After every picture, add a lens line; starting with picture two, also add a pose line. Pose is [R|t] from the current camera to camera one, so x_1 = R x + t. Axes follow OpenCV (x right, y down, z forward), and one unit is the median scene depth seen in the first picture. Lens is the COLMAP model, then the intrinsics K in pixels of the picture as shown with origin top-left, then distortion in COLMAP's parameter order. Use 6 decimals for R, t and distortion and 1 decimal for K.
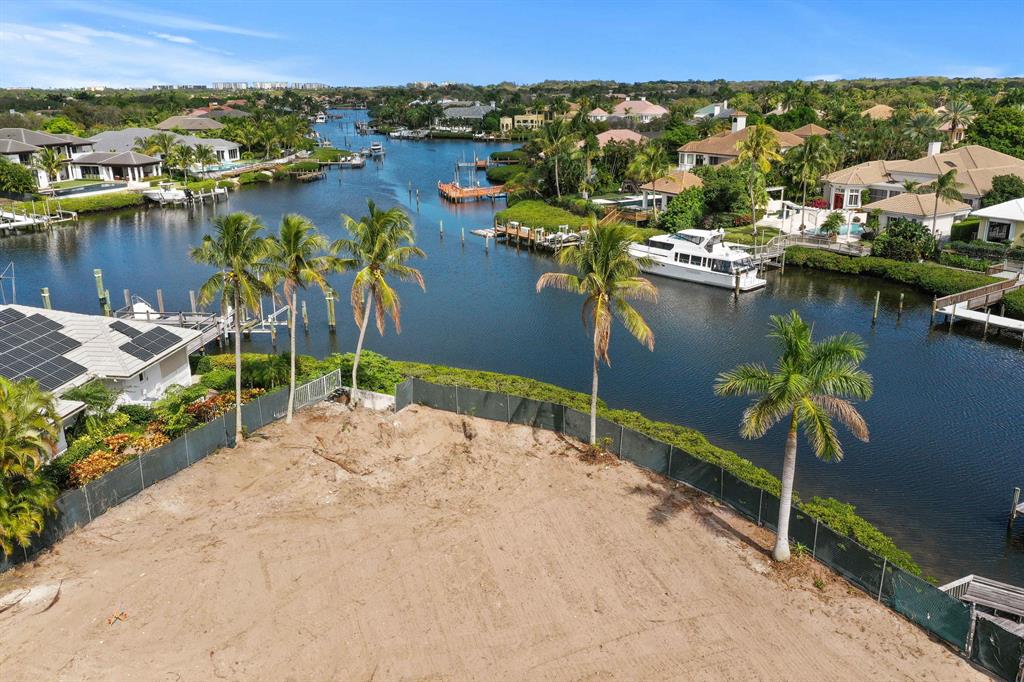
lens RADIAL K [[825.3, 0, 512.0], [0, 825.3, 341.0], [0, 0, 1]] dist [0.022665, -0.002455]
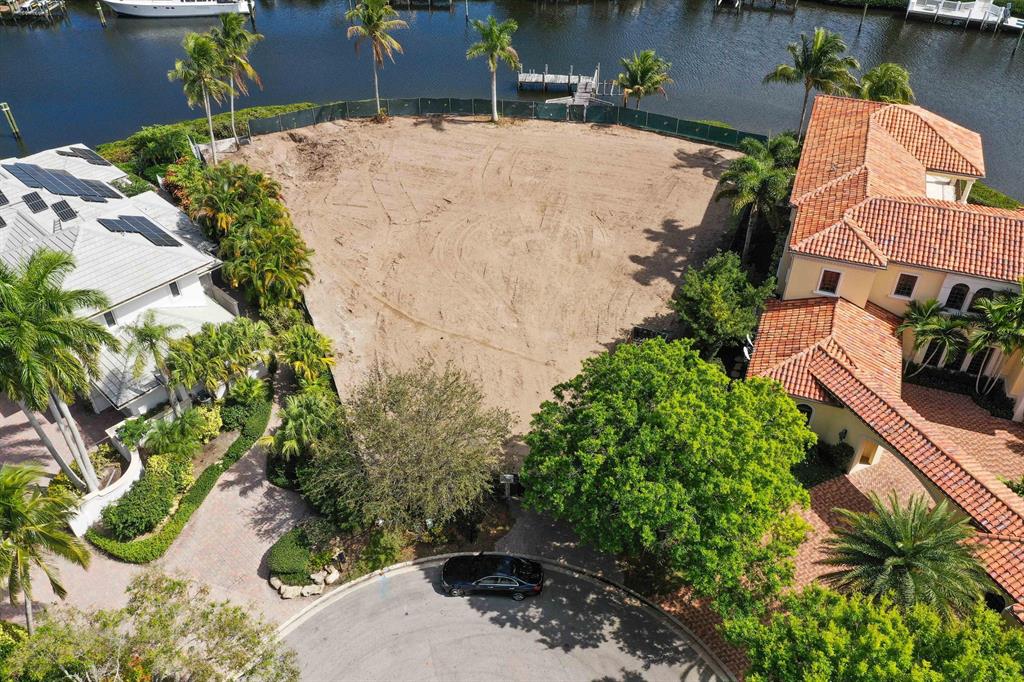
lens RADIAL K [[825.3, 0, 512.0], [0, 825.3, 341.0], [0, 0, 1]] dist [0.022665, -0.002455]
pose [[0.601509, -0.495892, 0.626321, -0.570014], [0.244002, 0.860591, 0.447041, -0.099402], [-0.760690, -0.116076, 0.638652, -0.260486]]
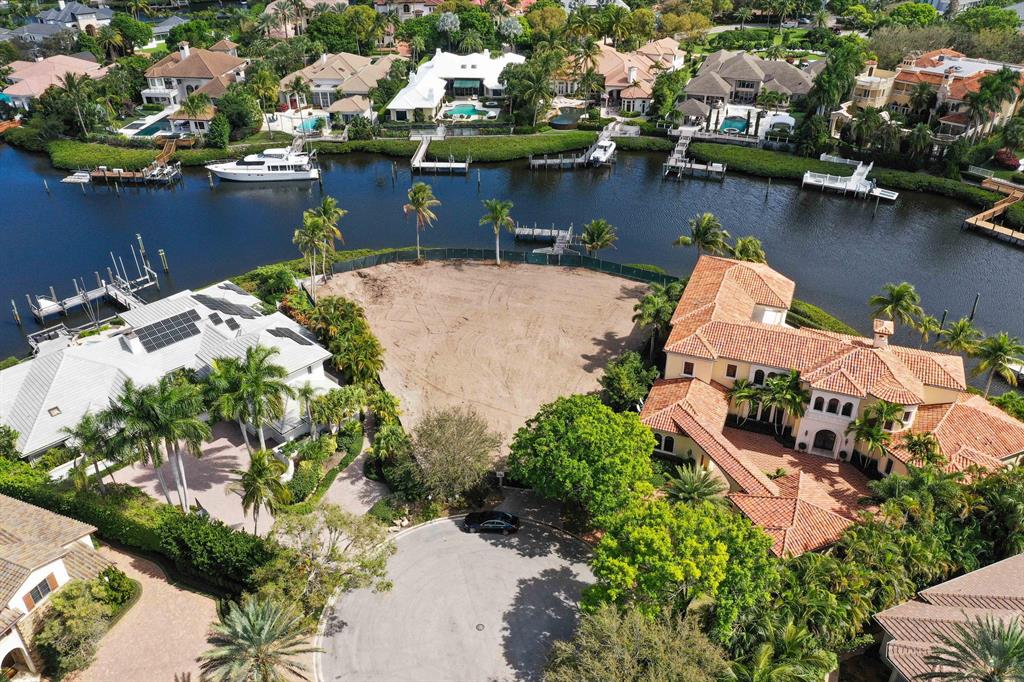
lens RADIAL K [[825.3, 0, 512.0], [0, 825.3, 341.0], [0, 0, 1]] dist [0.022665, -0.002455]
pose [[0.608812, -0.403032, 0.683311, -0.838892], [0.238098, 0.914457, 0.327228, -0.224014], [-0.756741, -0.036525, 0.652693, -0.529885]]
